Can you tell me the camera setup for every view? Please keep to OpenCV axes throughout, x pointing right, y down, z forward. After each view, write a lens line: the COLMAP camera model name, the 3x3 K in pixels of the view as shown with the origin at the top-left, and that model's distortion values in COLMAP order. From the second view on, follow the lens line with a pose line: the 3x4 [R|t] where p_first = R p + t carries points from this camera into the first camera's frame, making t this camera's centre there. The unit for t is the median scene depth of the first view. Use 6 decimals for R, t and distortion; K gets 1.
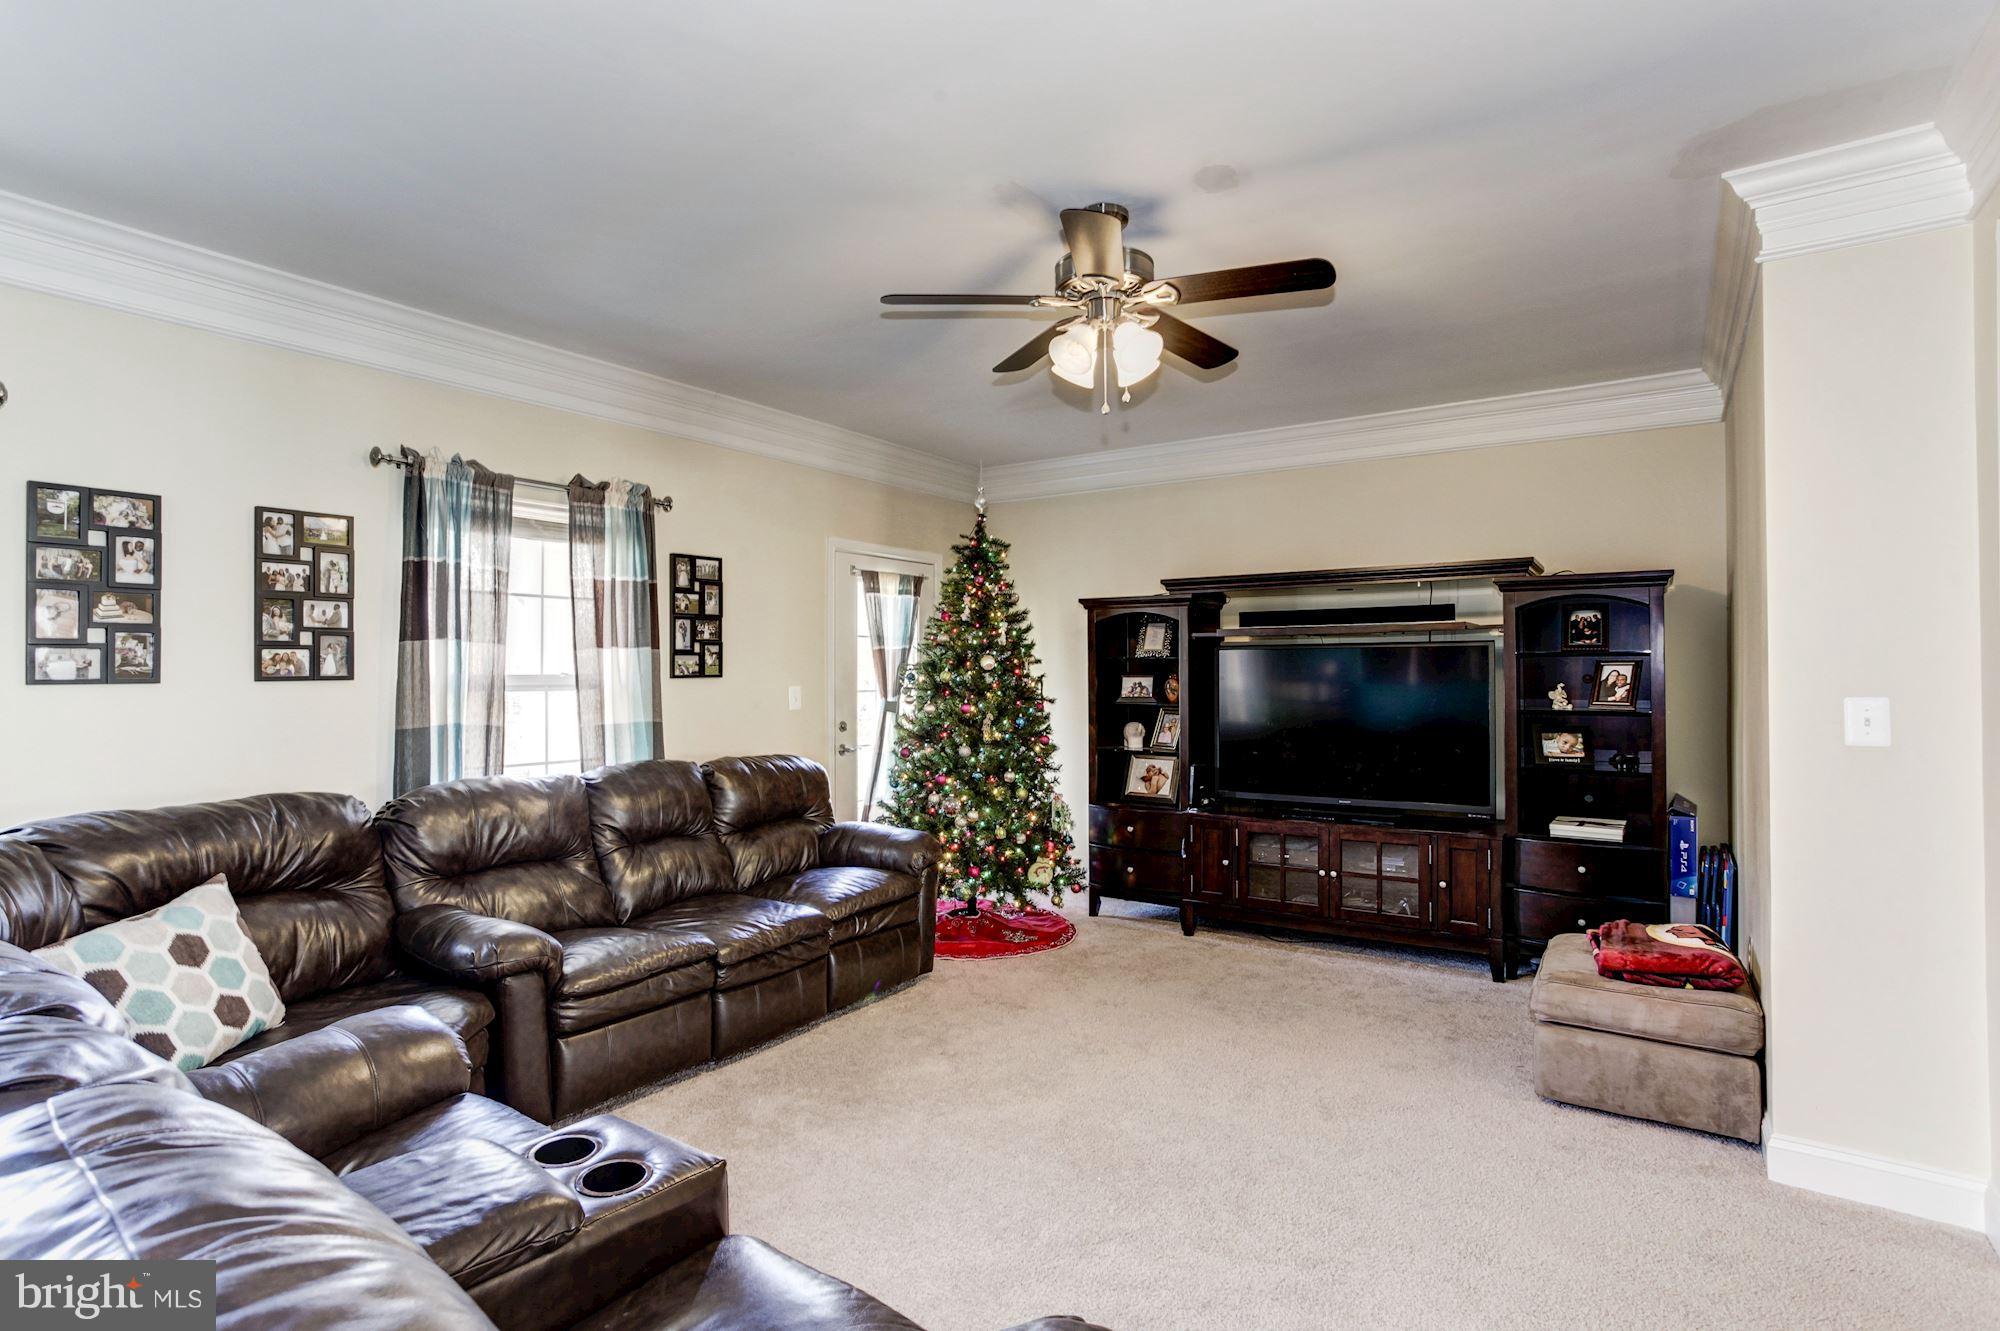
lens RADIAL K [[968.0, 0, 994.5], [0, 968.0, 659.5], [0, 0, 1]] dist [-0.059157, 0.040477]
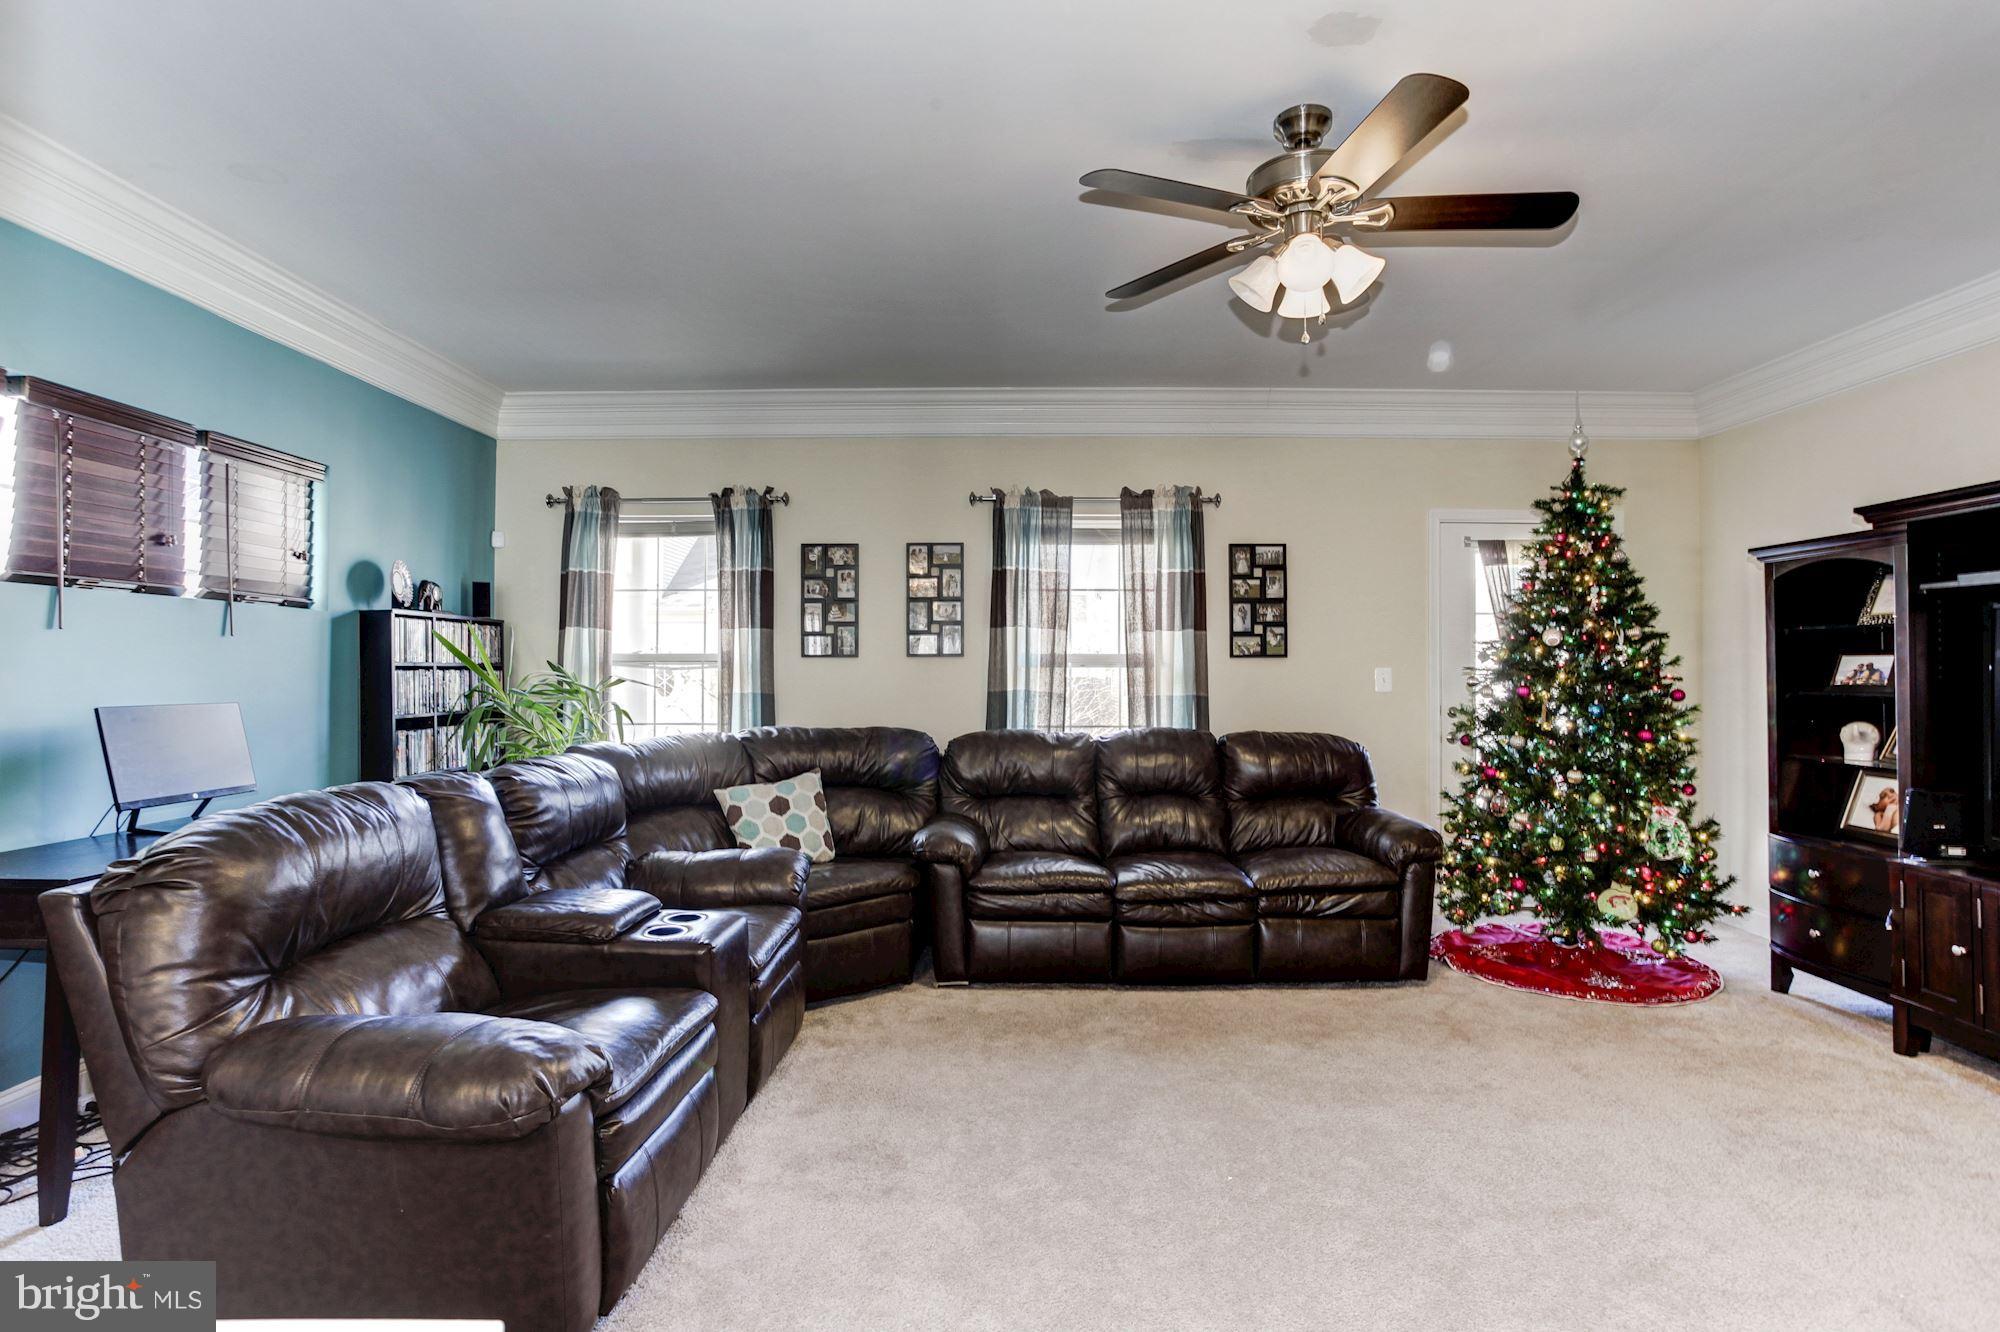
lens RADIAL K [[968.0, 0, 994.5], [0, 968.0, 660.0], [0, 0, 1]] dist [-0.059157, 0.040477]
pose [[0.573929, -0.004213, -0.818894, 0.498710], [0.007068, 0.999975, -0.000190, 0.024823], [0.818875, -0.005679, 0.573944, 0.181356]]
